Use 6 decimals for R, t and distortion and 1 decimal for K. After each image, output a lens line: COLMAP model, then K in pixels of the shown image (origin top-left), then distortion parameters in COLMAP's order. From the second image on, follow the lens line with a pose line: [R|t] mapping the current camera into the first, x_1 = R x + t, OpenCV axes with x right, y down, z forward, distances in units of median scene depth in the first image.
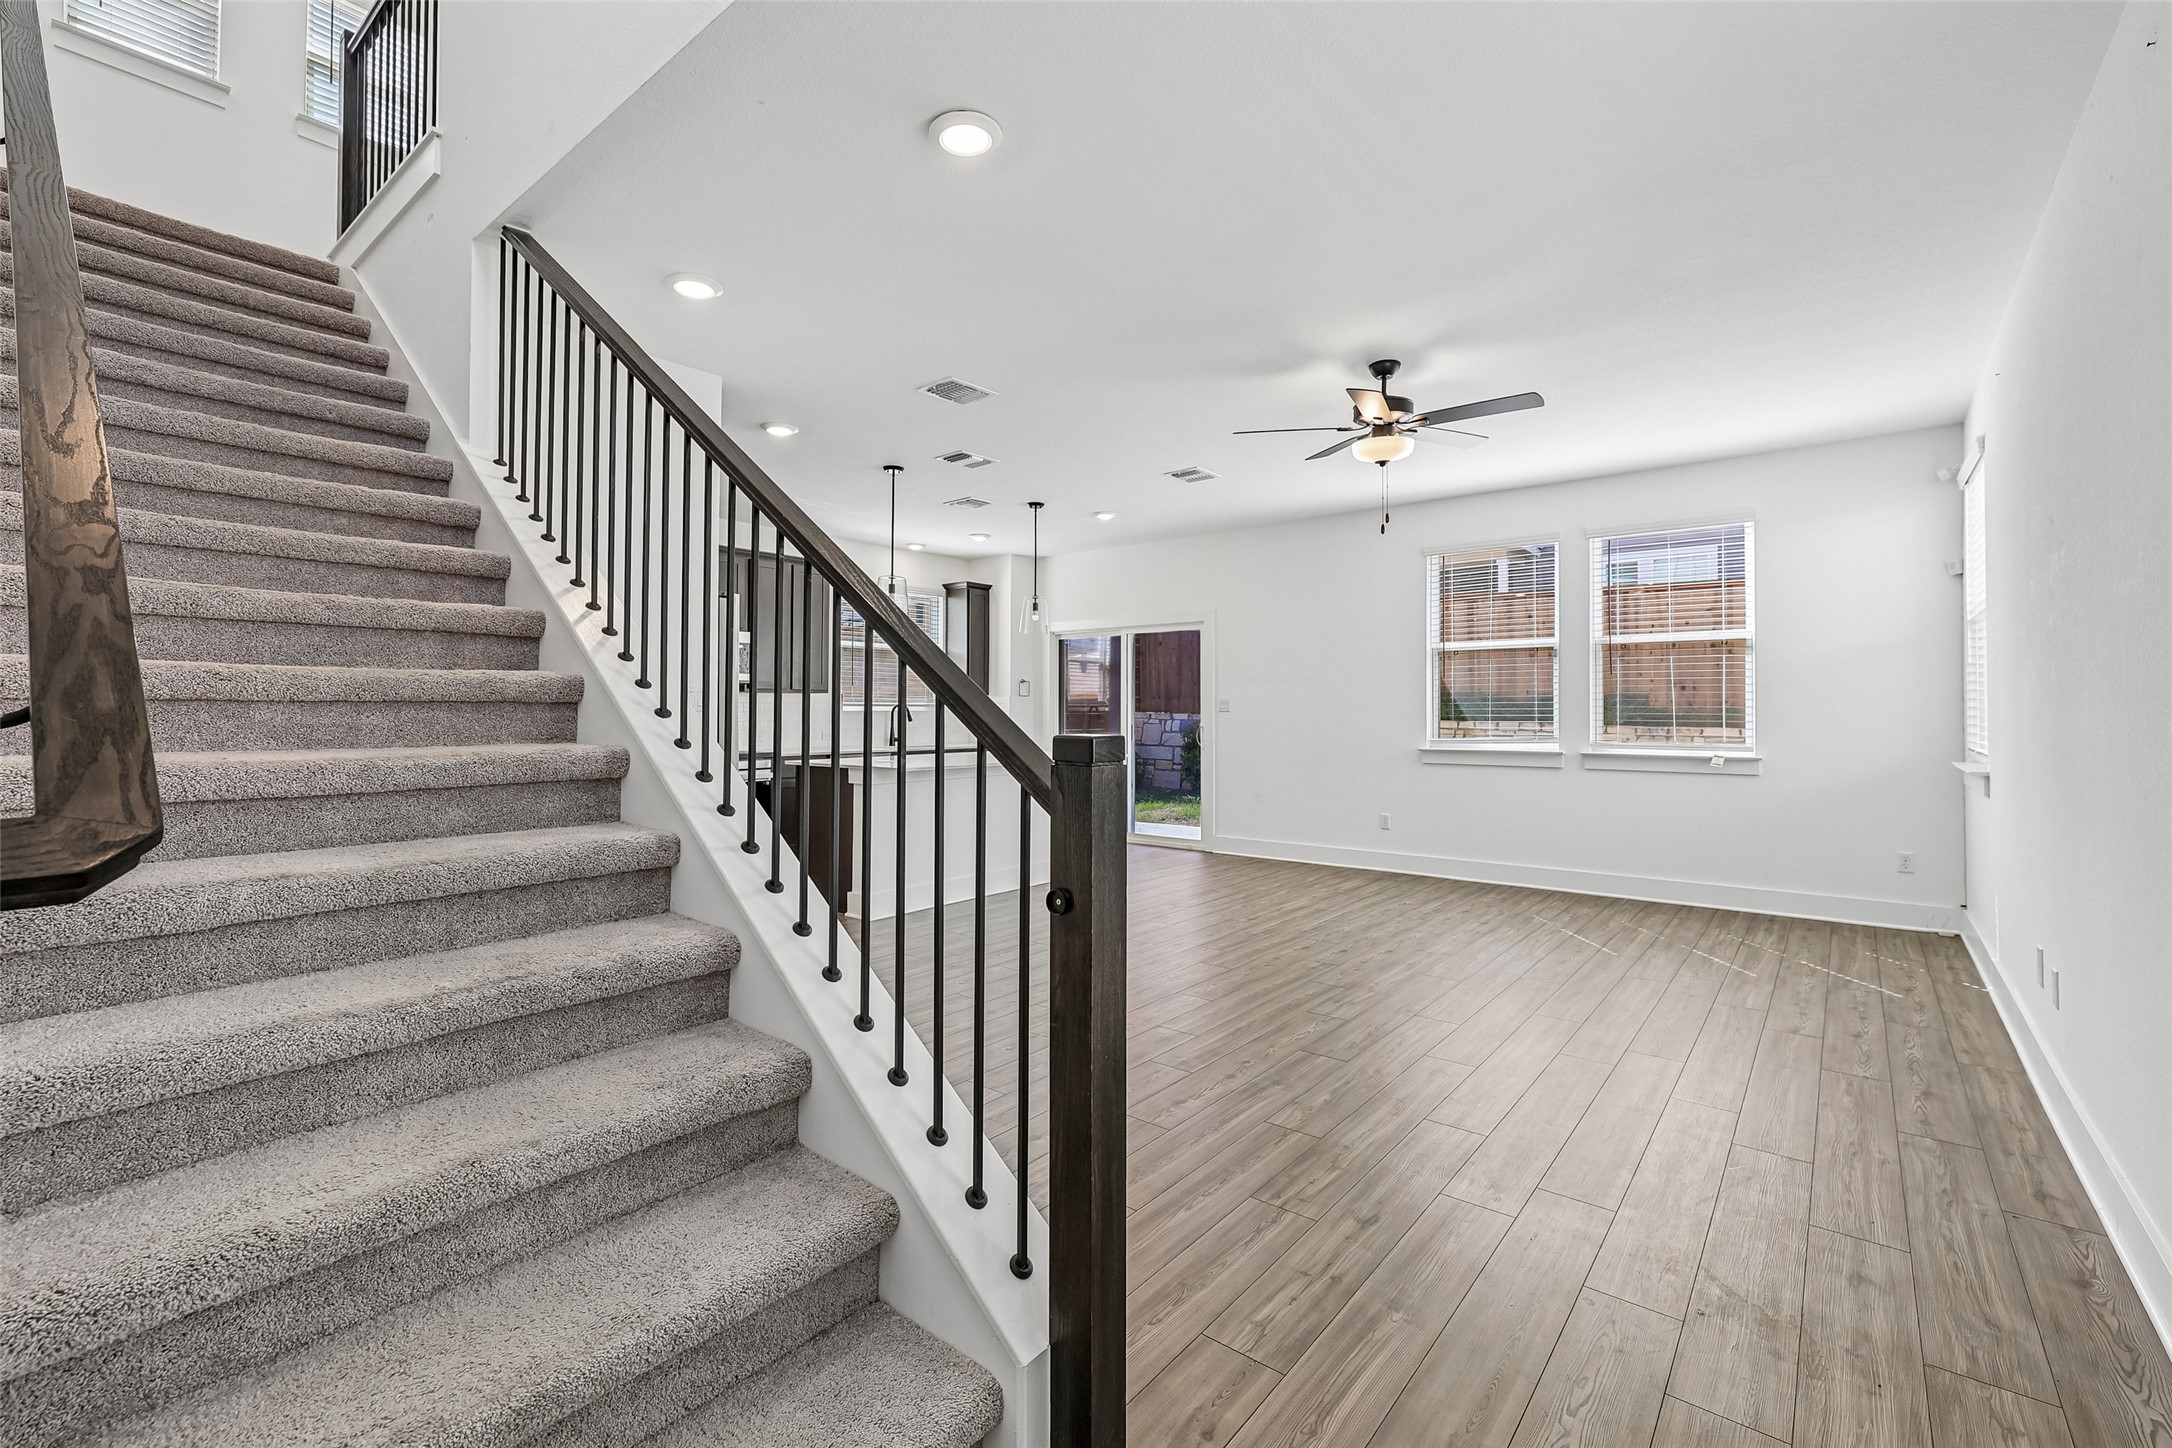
lens RADIAL K [[925.8, 0, 1092.9], [0, 925.8, 702.4], [0, 0, 1]] dist [-0.000340, -0.000142]
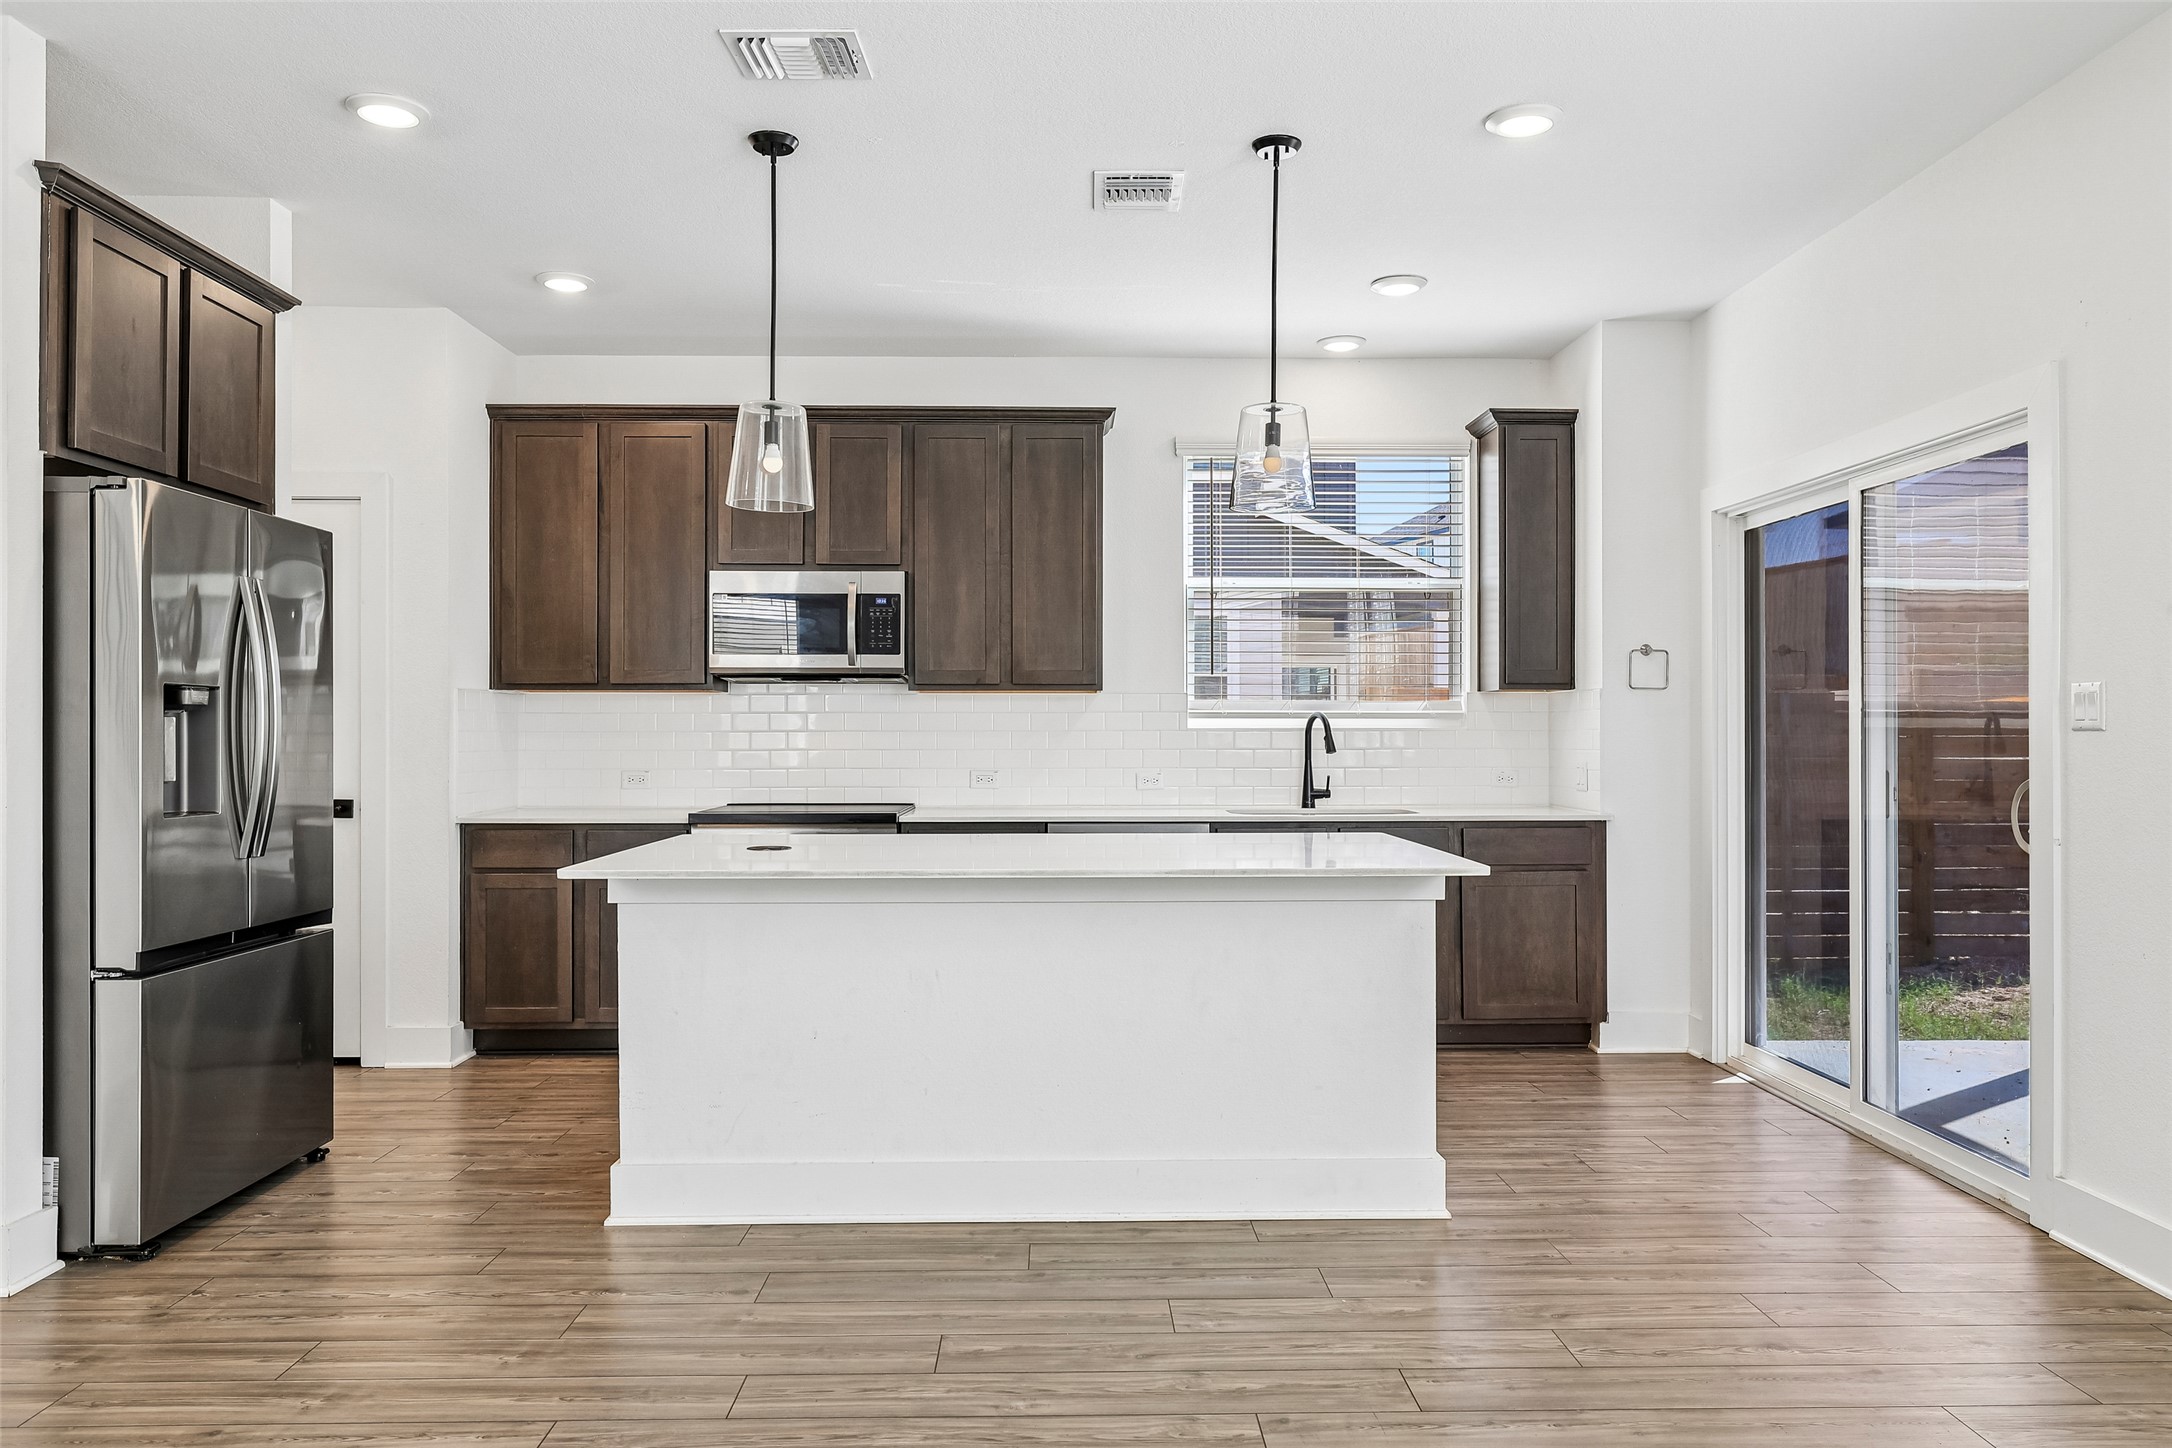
lens RADIAL K [[1527.9, 0, 1109.5], [0, 1527.9, 721.9], [0, 0, 1]] dist [-0.000275, 0.003636]
pose [[0.654855, -0.003594, -0.755746, 0.251644], [0.008052, 0.999965, 0.002221, 0.003195], [0.755712, -0.007540, 0.654861, 0.430173]]
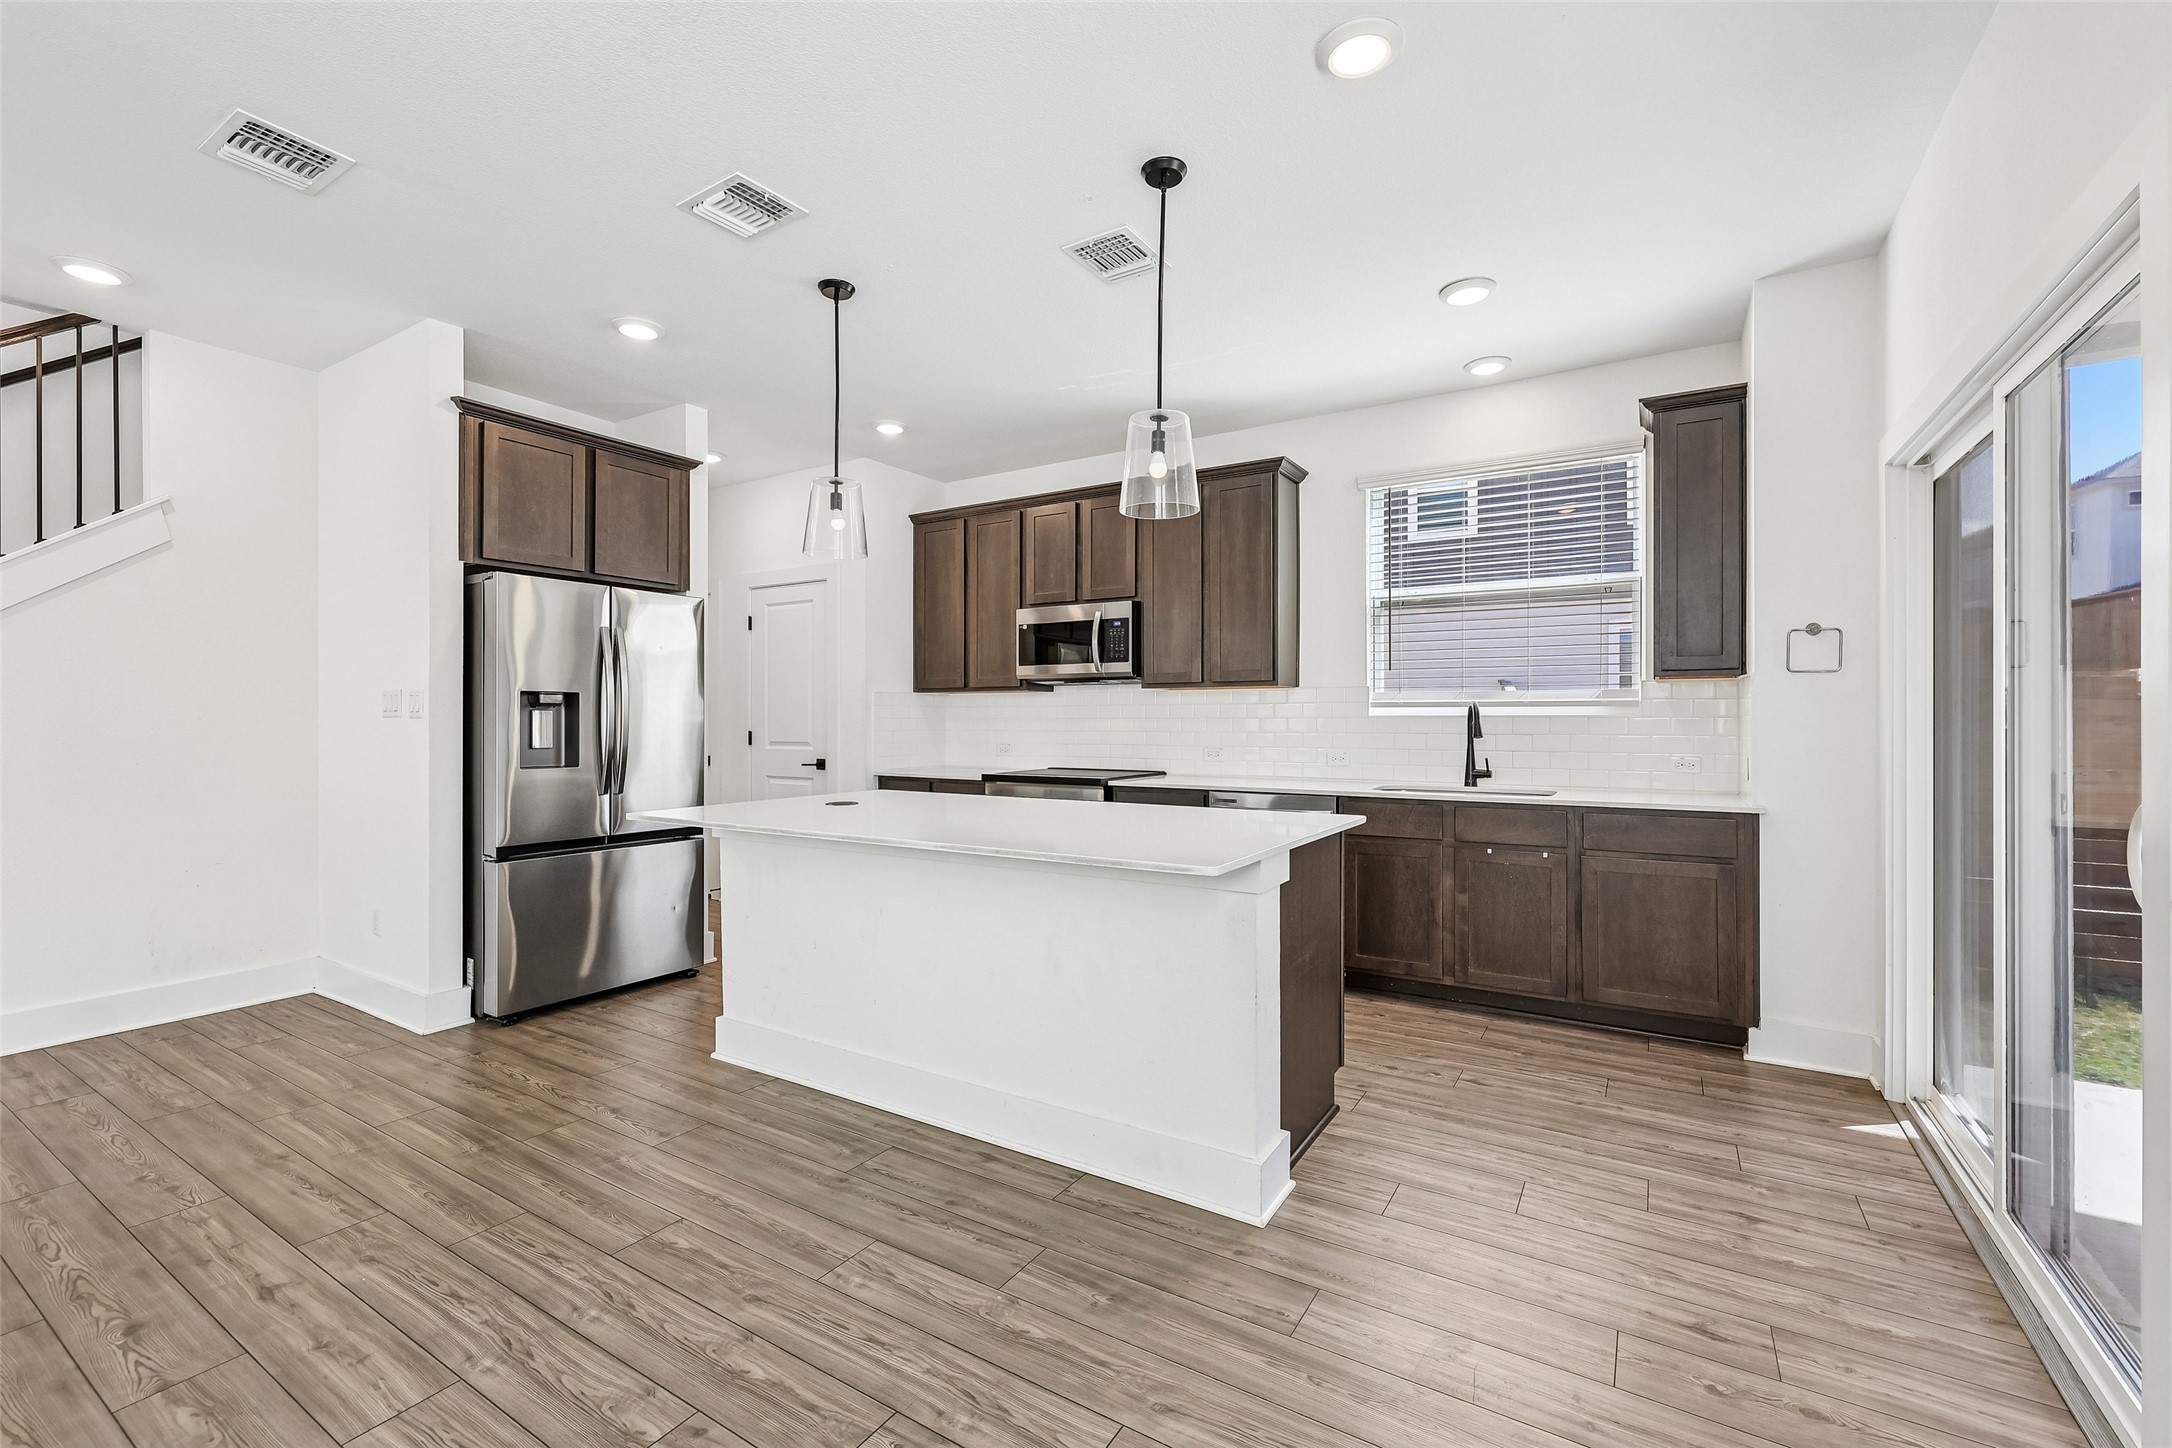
lens RADIAL K [[925.8, 0, 1086.7], [0, 925.8, 716.8], [0, 0, 1]] dist [-0.000340, -0.000142]
pose [[0.127337, -0.000265, -0.991860, 0.231572], [0.011696, 0.999931, 0.001235, 0.005972], [0.991791, -0.011758, 0.127331, 0.691417]]
